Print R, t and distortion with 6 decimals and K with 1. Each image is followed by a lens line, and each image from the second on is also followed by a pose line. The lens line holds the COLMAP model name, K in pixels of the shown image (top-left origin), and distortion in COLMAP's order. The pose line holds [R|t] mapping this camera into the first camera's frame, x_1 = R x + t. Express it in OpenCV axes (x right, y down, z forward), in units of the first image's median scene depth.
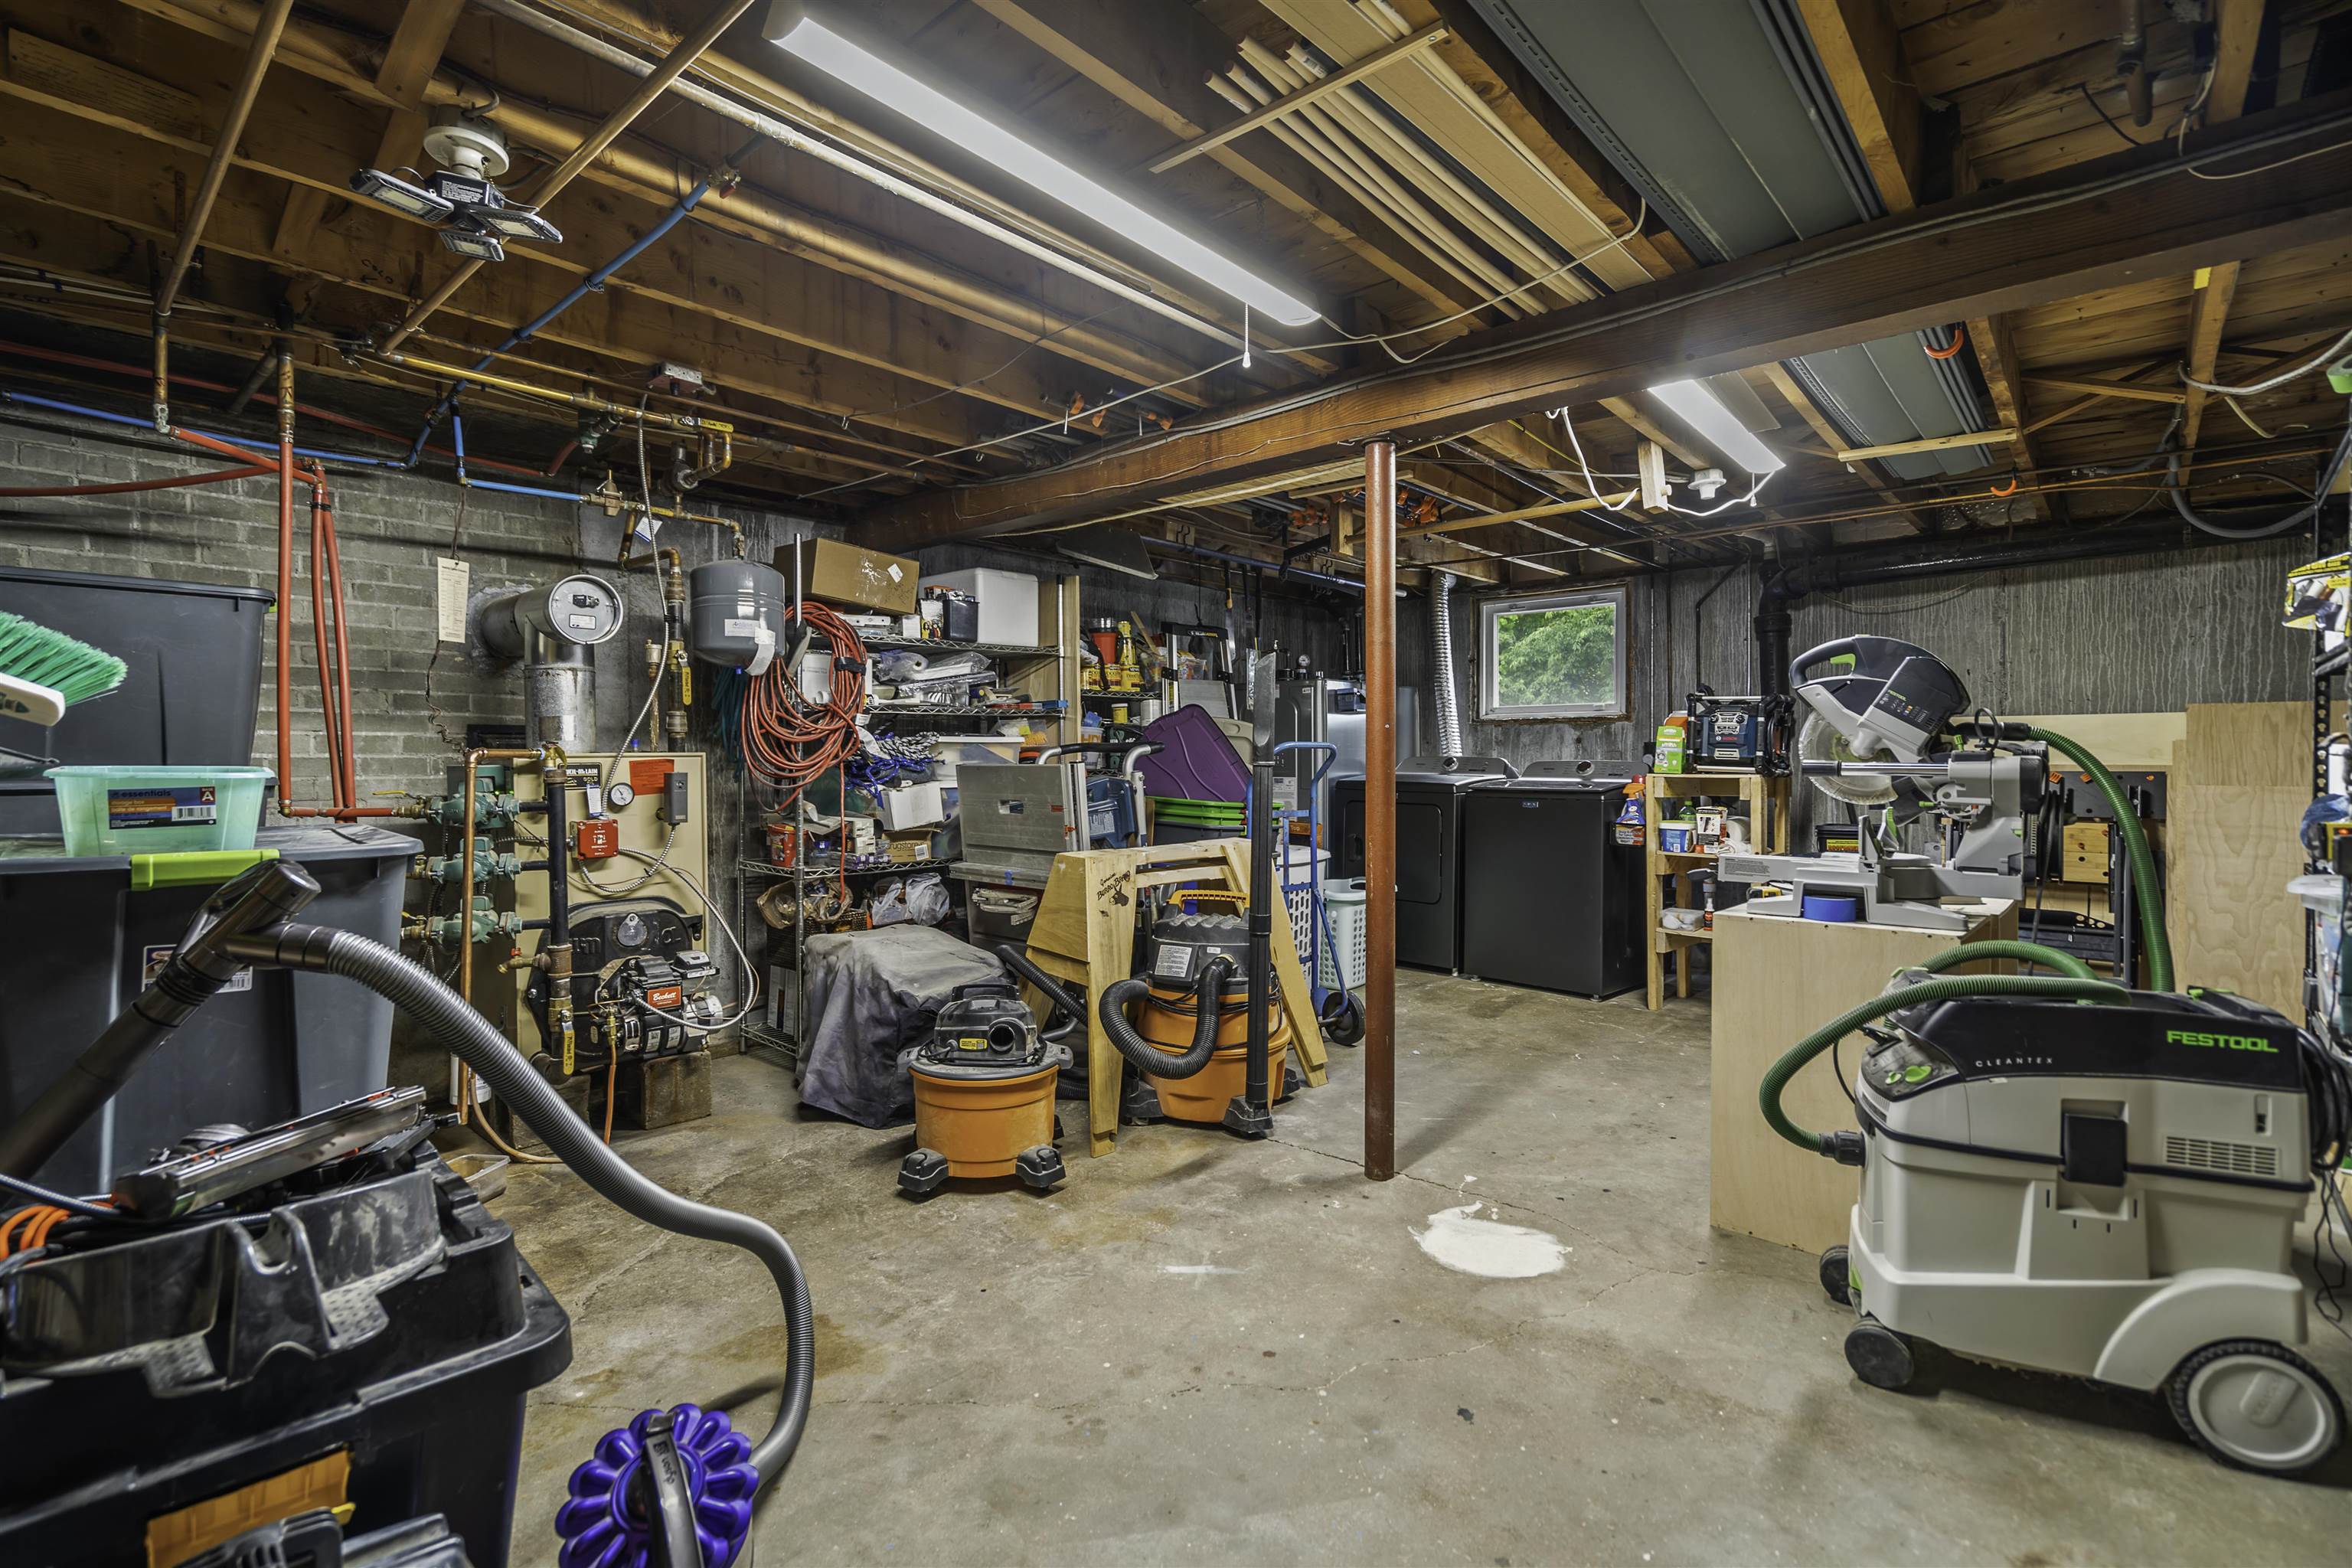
lens RADIAL K [[1076.4, 0, 1180.6], [0, 1076.4, 759.6], [0, 0, 1]] dist [-0.004591, 0.001980]
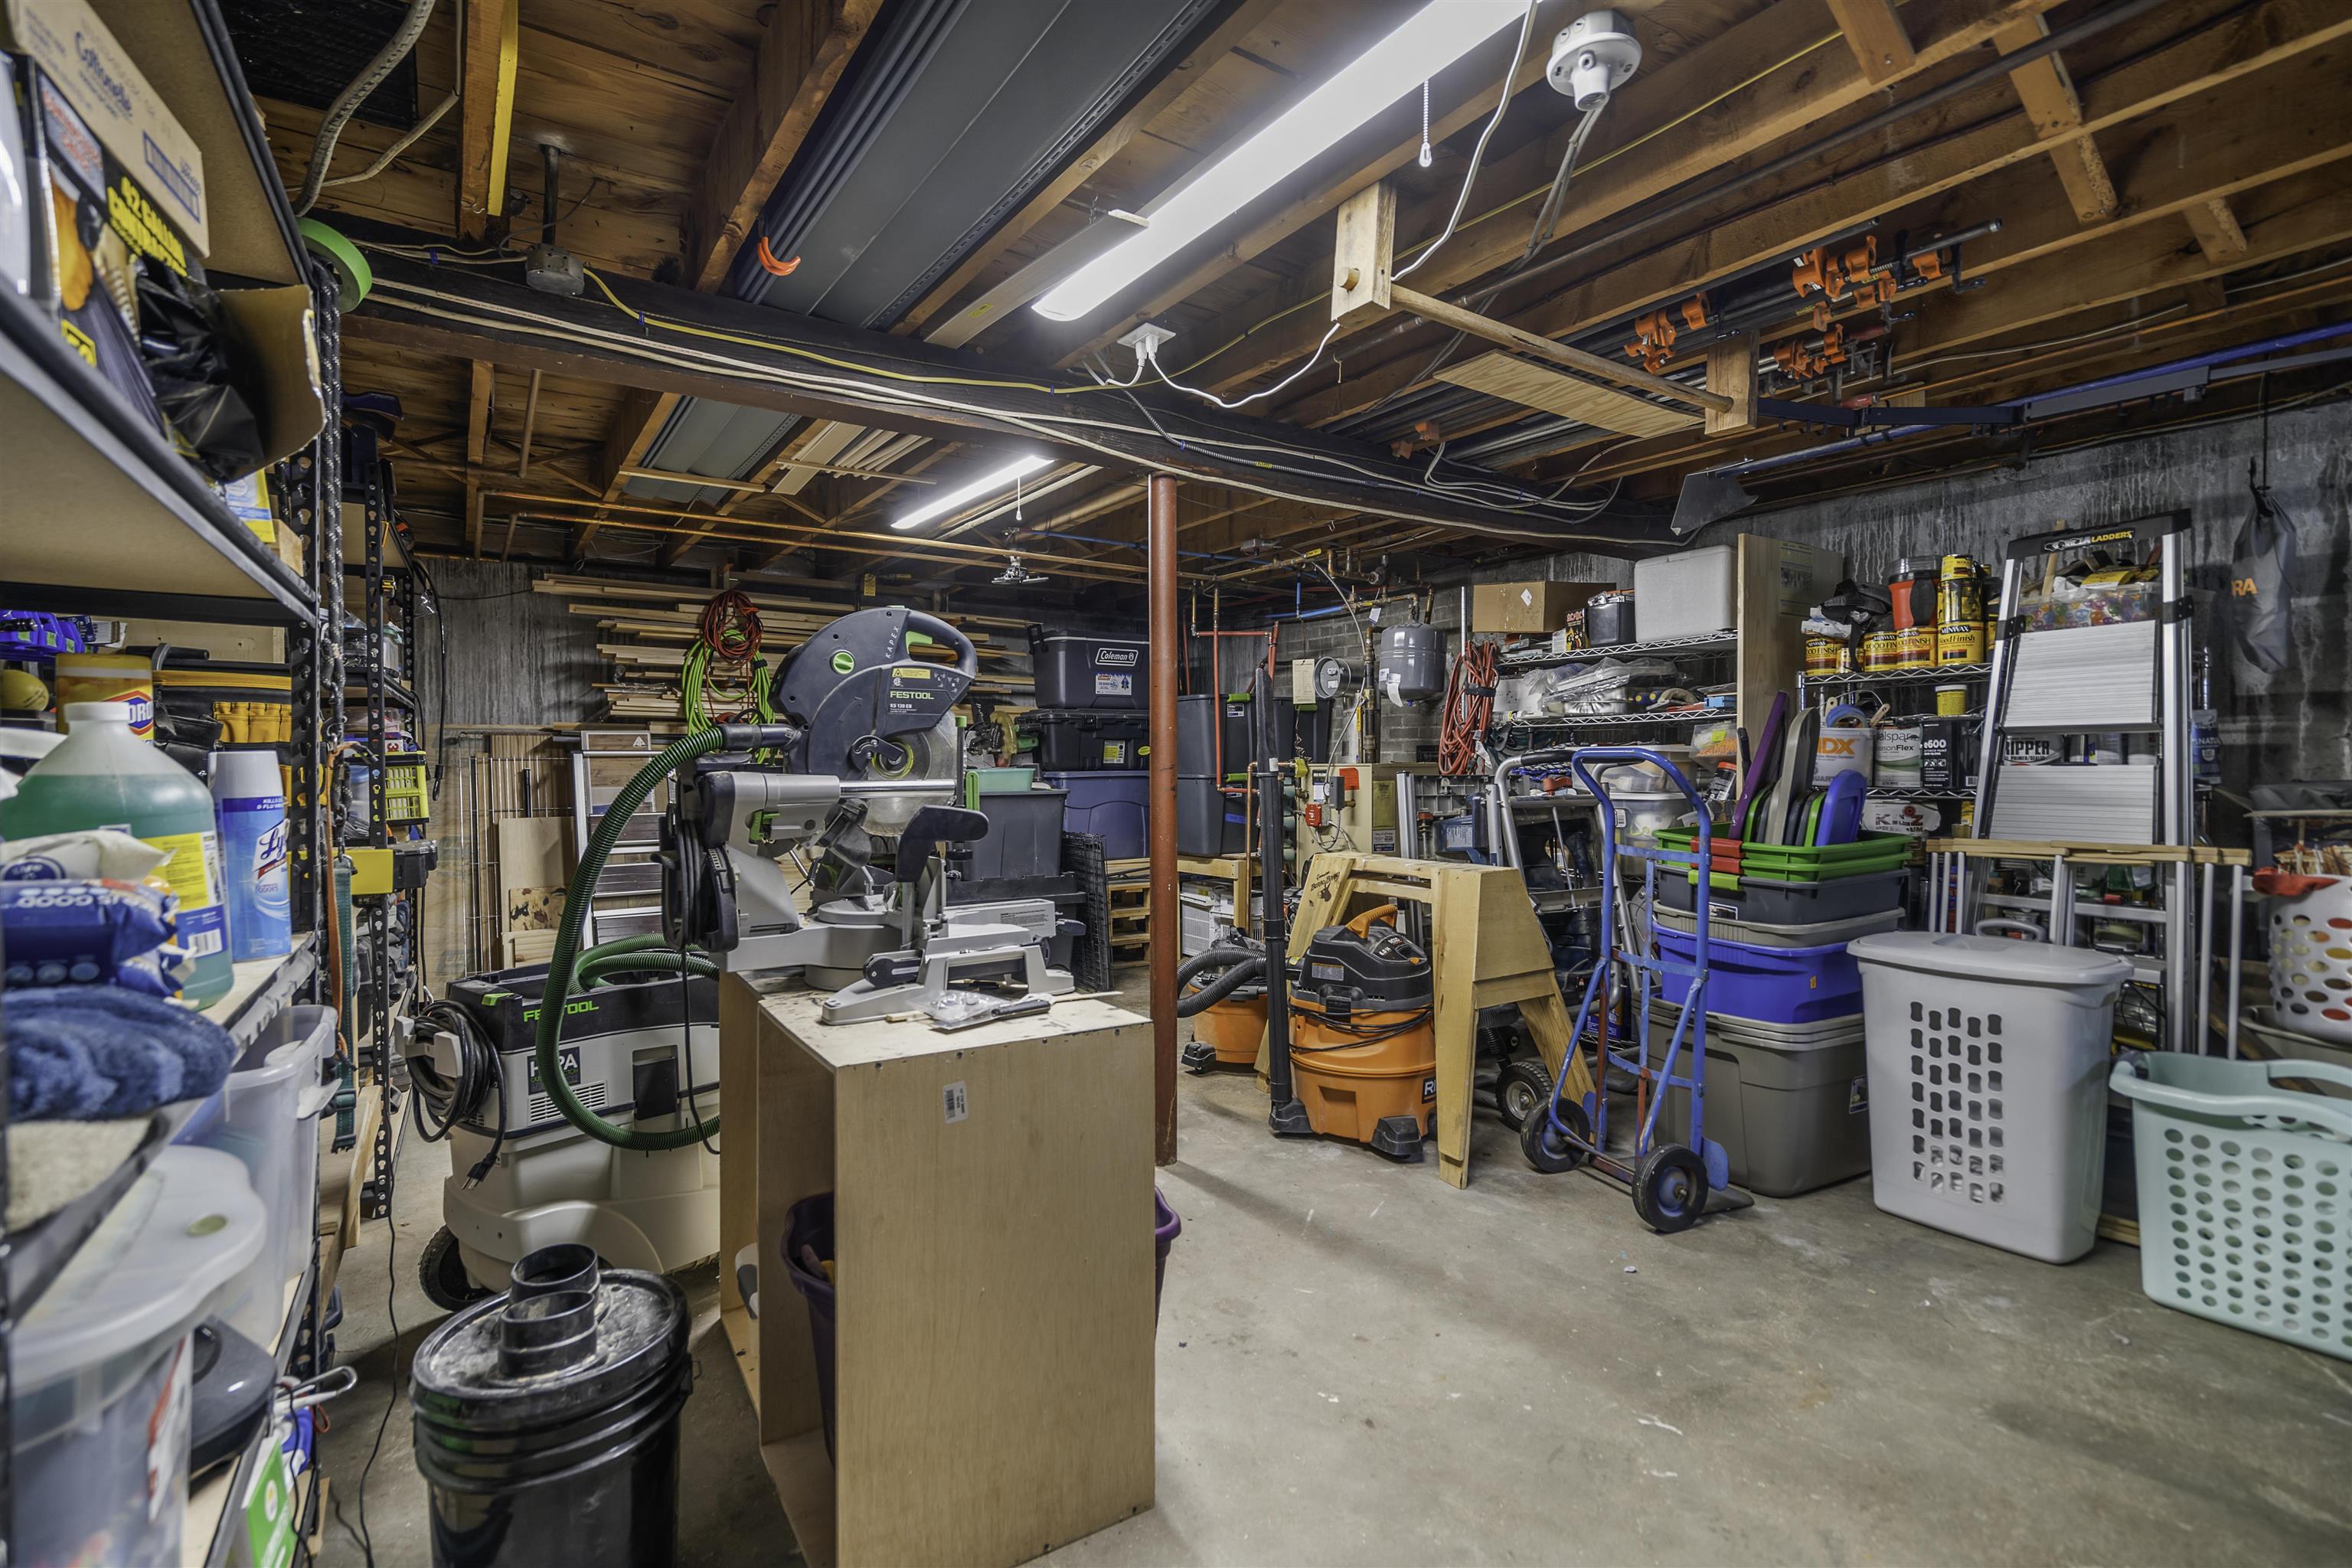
lens RADIAL K [[1076.4, 0, 1184.1], [0, 1076.4, 792.4], [0, 0, 1]] dist [-0.004591, 0.001980]
pose [[-0.257276, 0.028838, -0.965908, 0.925400], [-0.001474, 0.999542, 0.030235, -0.009768], [0.966337, 0.009203, -0.257115, 0.990756]]
